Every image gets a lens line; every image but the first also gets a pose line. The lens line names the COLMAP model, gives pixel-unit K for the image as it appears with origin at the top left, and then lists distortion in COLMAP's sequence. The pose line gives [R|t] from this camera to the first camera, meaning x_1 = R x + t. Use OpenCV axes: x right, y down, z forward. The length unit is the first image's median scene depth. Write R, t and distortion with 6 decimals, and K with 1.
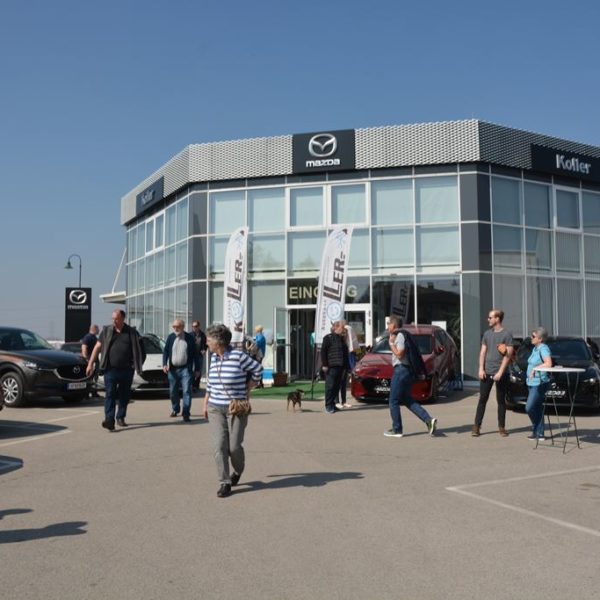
lens RADIAL K [[686.8, 0, 300.0], [0, 686.8, 300.0], [0, 0, 1]] dist [-0.116703, 0.023277]
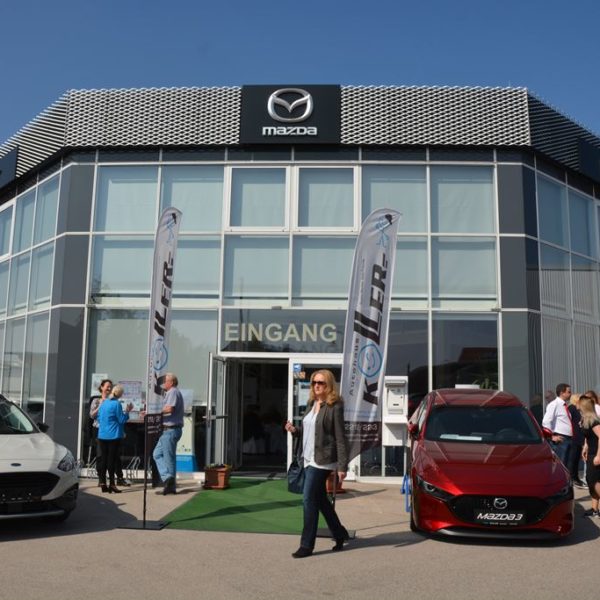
lens RADIAL K [[686.8, 0, 300.0], [0, 686.8, 300.0], [0, 0, 1]] dist [-0.116703, 0.023277]
pose [[0.969090, 0.054982, 0.240503, -0.101959], [-0.035614, 0.995816, -0.084154, 0.010801], [-0.244124, 0.072987, 0.966994, 0.389419]]
